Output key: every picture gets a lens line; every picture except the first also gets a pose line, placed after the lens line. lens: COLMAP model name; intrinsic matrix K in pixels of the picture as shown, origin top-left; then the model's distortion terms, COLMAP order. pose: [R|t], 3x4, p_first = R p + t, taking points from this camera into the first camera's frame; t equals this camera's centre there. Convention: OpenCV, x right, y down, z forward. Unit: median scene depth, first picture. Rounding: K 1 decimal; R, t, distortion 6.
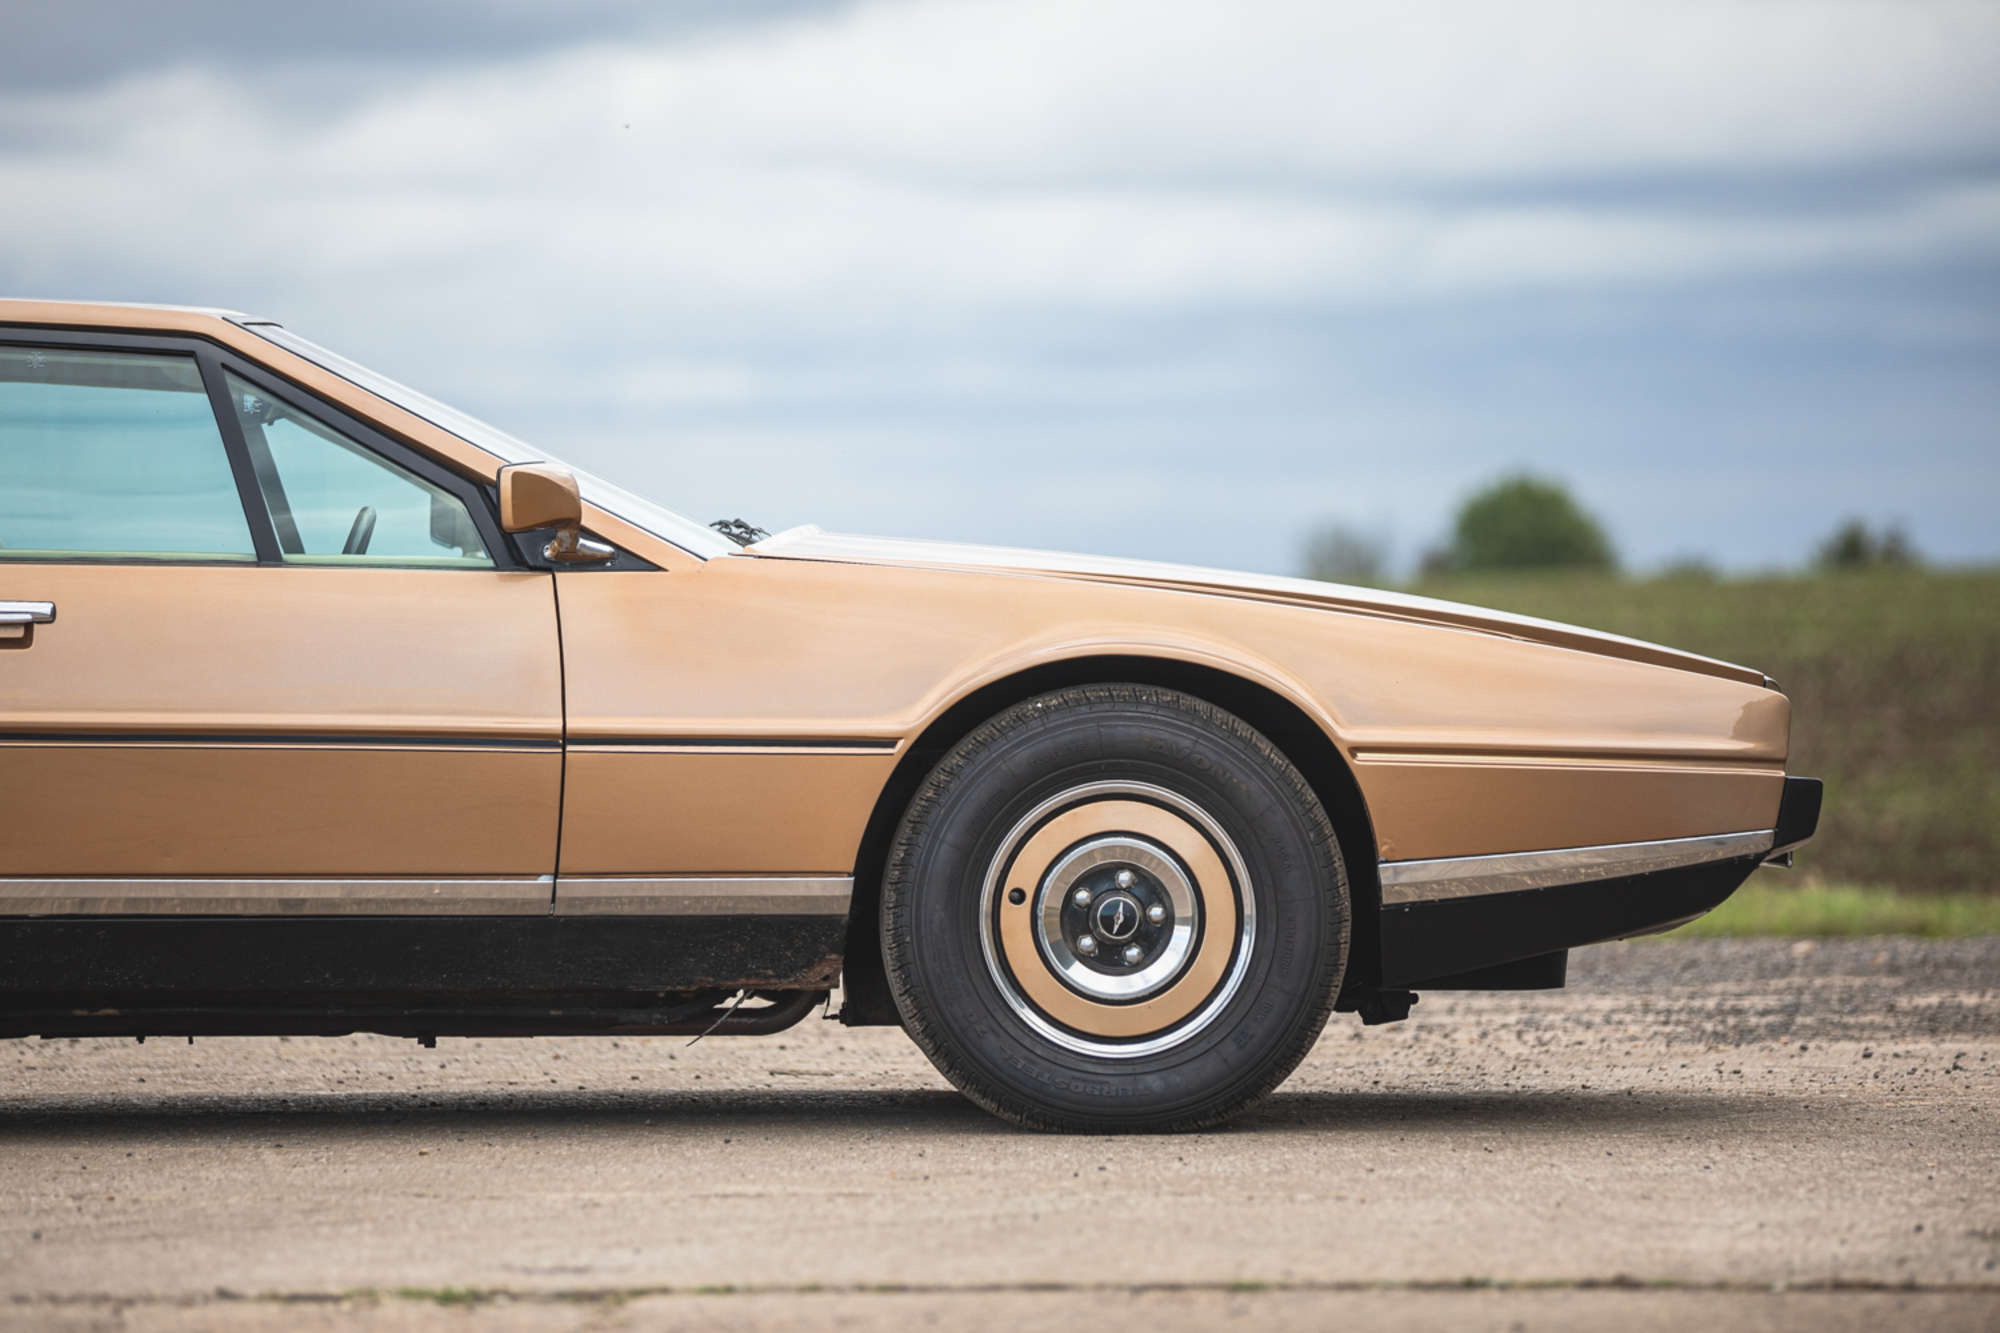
lens RADIAL K [[9558.4, 0, 1000.0], [0, 9558.4, 666.5], [0, 0, 1]] dist [1.220182, -1.372865]
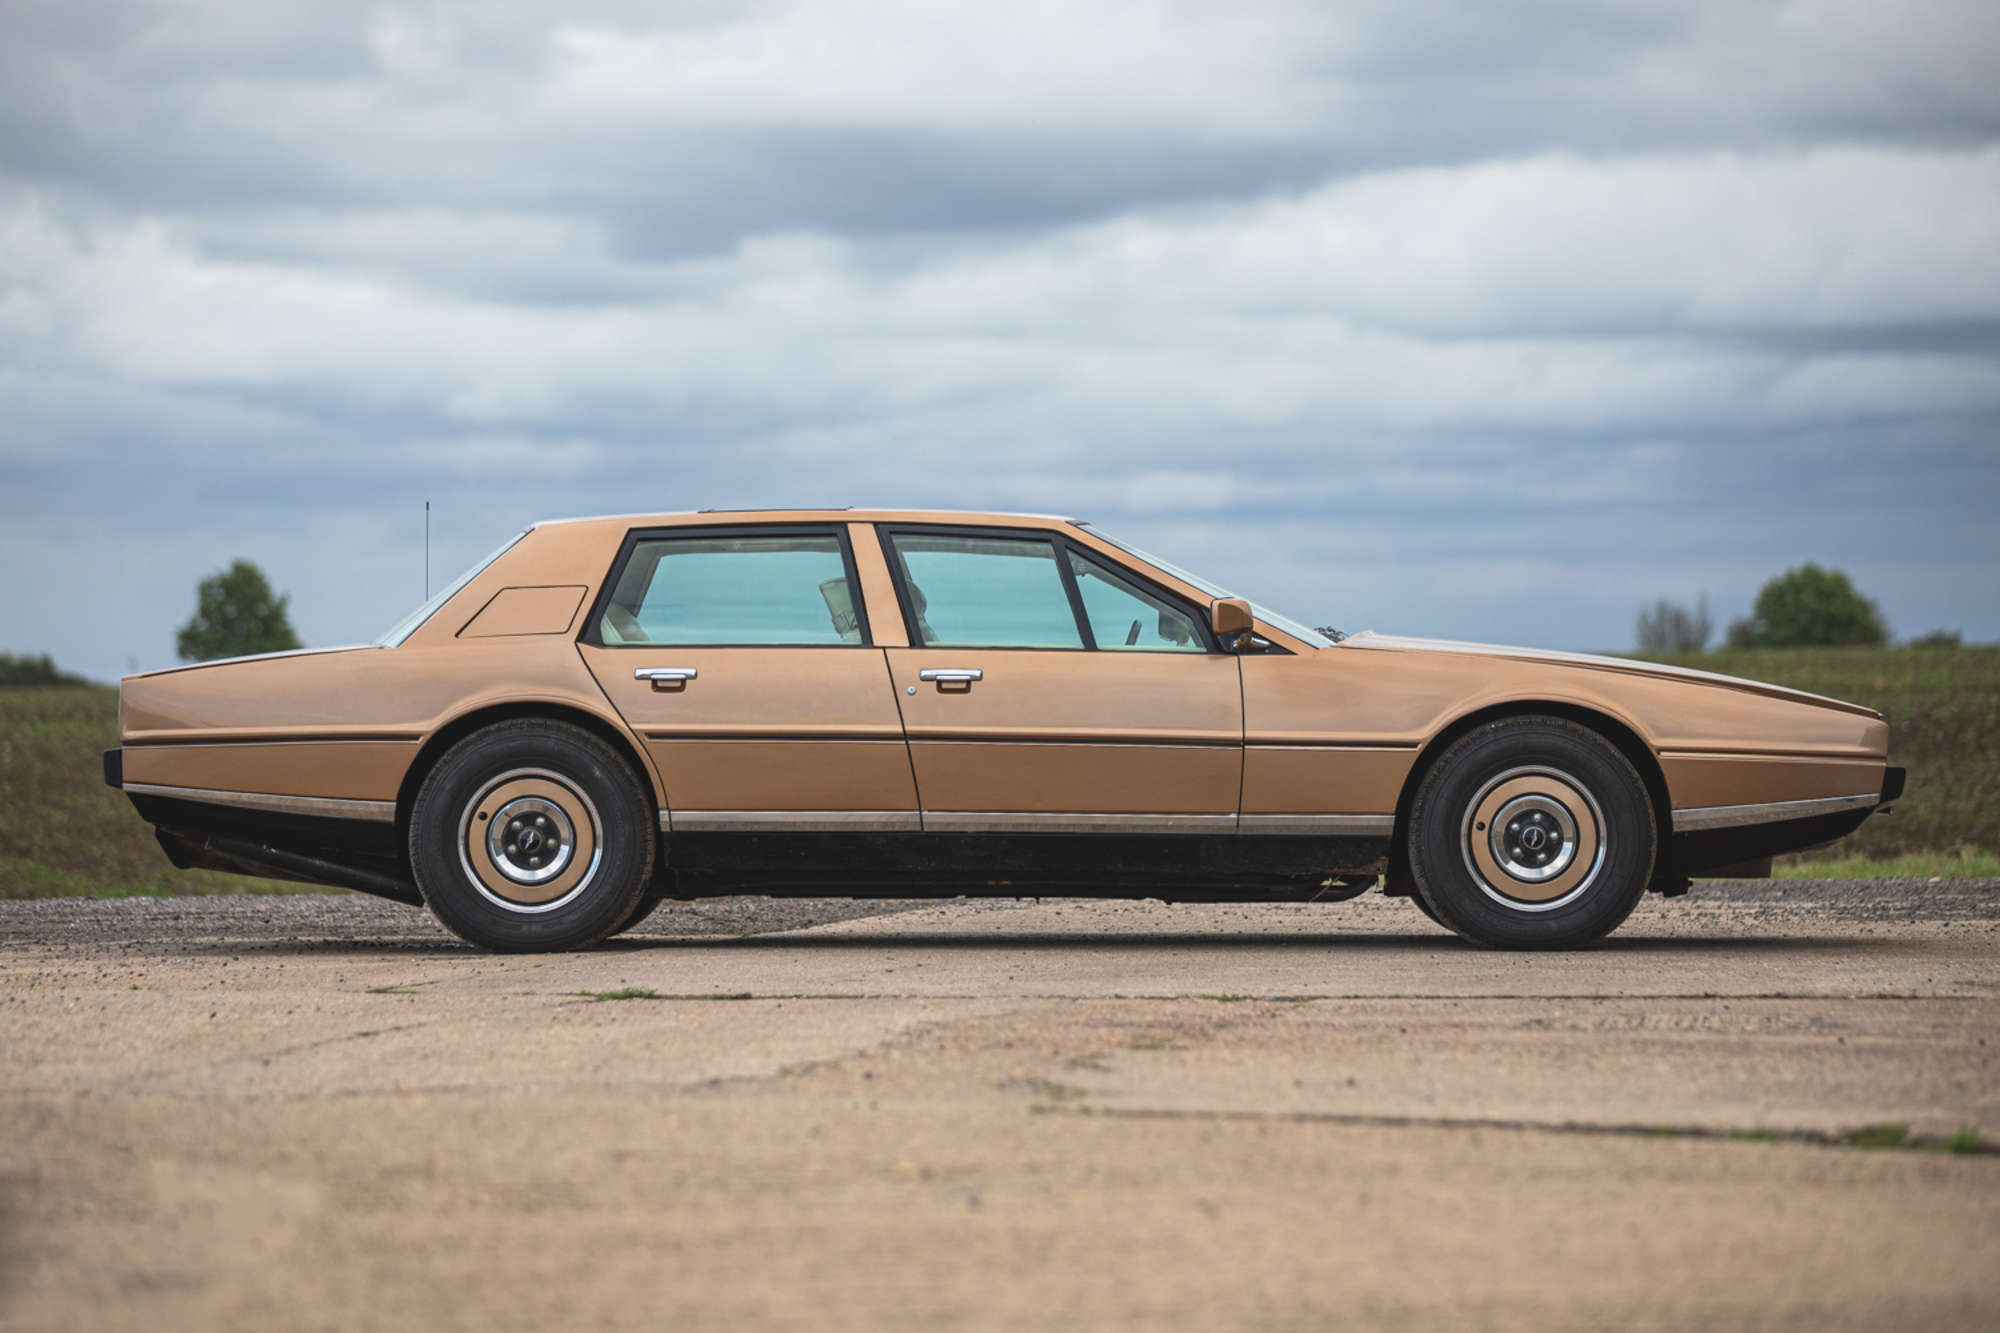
lens RADIAL K [[7409.4, 0, 1000.0], [0, 7409.4, 666.5], [0, 0, 1]] dist [0.284380, 1.190129]
pose [[0.998495, 0.004829, -0.054631, -0.013203], [-0.005180, 0.999967, -0.006282, 0.001972], [0.054599, 0.006555, 0.998487, -0.479911]]
